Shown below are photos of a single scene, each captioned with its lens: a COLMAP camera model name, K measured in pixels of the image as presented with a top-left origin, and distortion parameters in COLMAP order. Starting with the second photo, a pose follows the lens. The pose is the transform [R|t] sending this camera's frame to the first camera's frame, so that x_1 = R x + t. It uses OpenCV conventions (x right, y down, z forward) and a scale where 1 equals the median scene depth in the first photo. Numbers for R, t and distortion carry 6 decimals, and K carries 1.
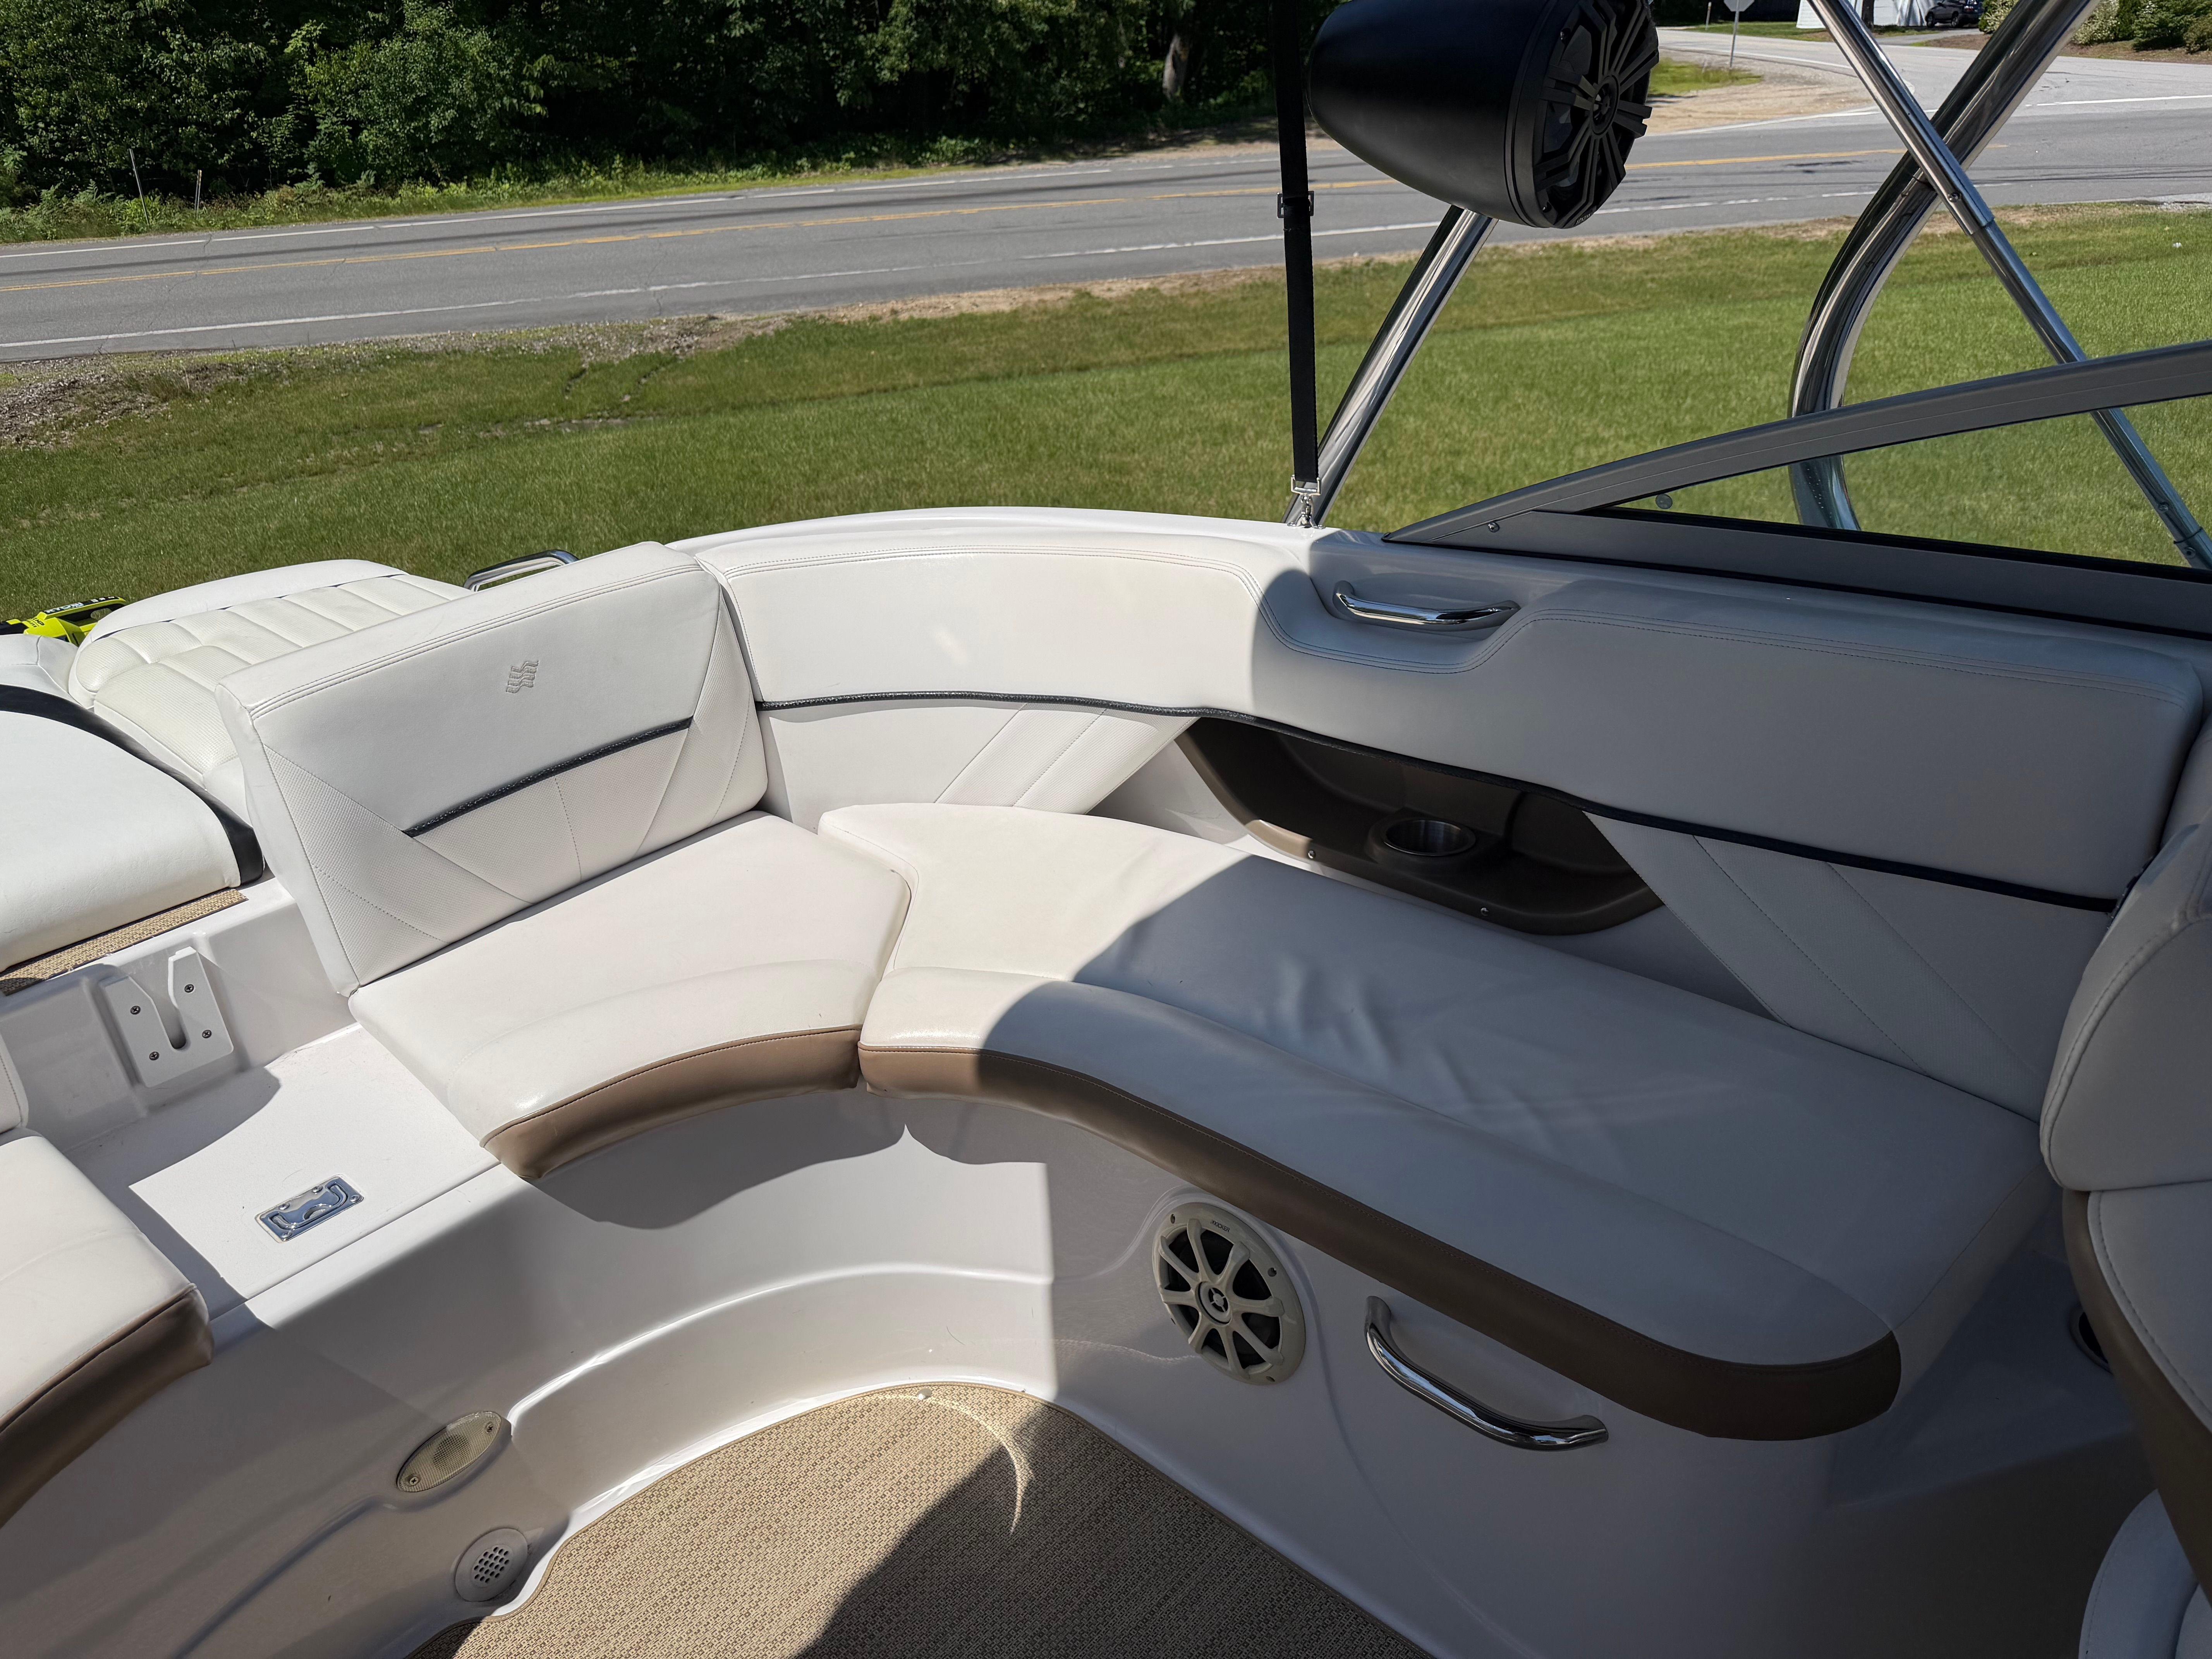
lens RADIAL K [[1565.1, 0, 1099.5], [0, 1565.1, 841.1], [0, 0, 1]] dist [-0.002223, 0.002562]
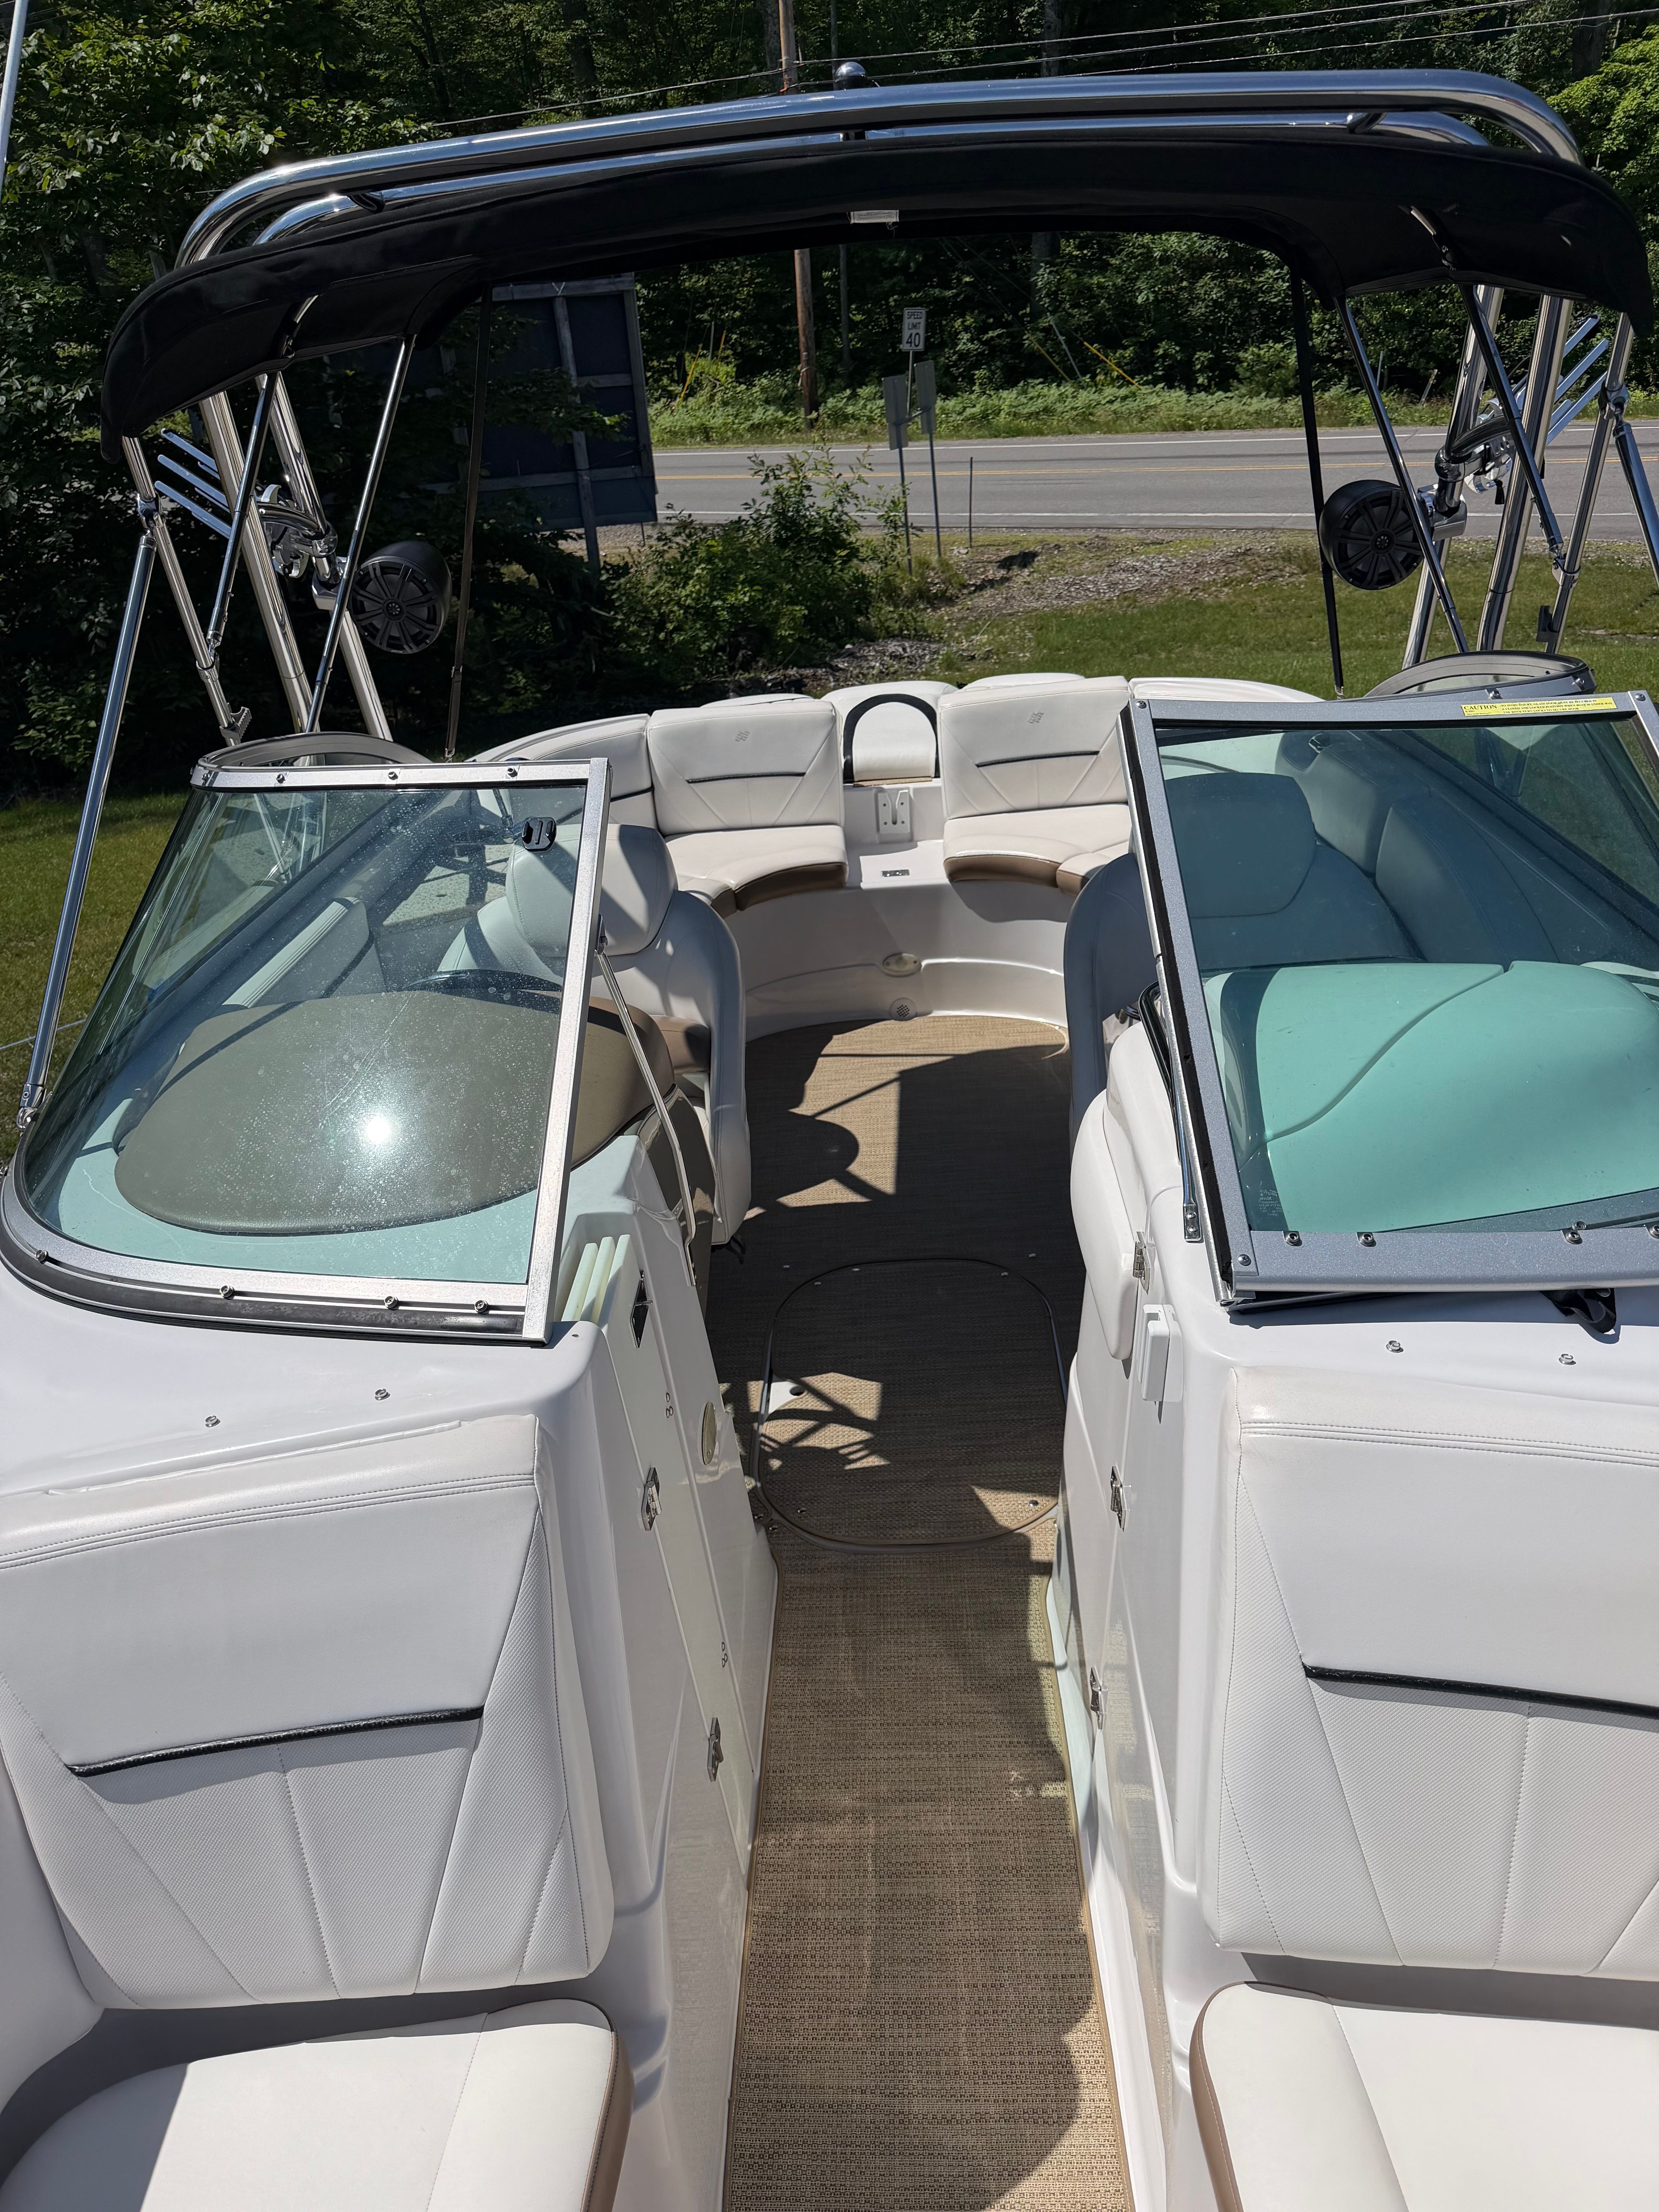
lens RADIAL K [[1565.1, 0, 826.8], [0, 1565.1, 1097.7], [0, 0, 1]] dist [-0.002223, 0.002562]
pose [[0.657847, 0.335409, -0.674343, 1.389000], [-0.308379, 0.936822, 0.165127, 0.164077], [0.687124, 0.099325, 0.719718, -1.058156]]
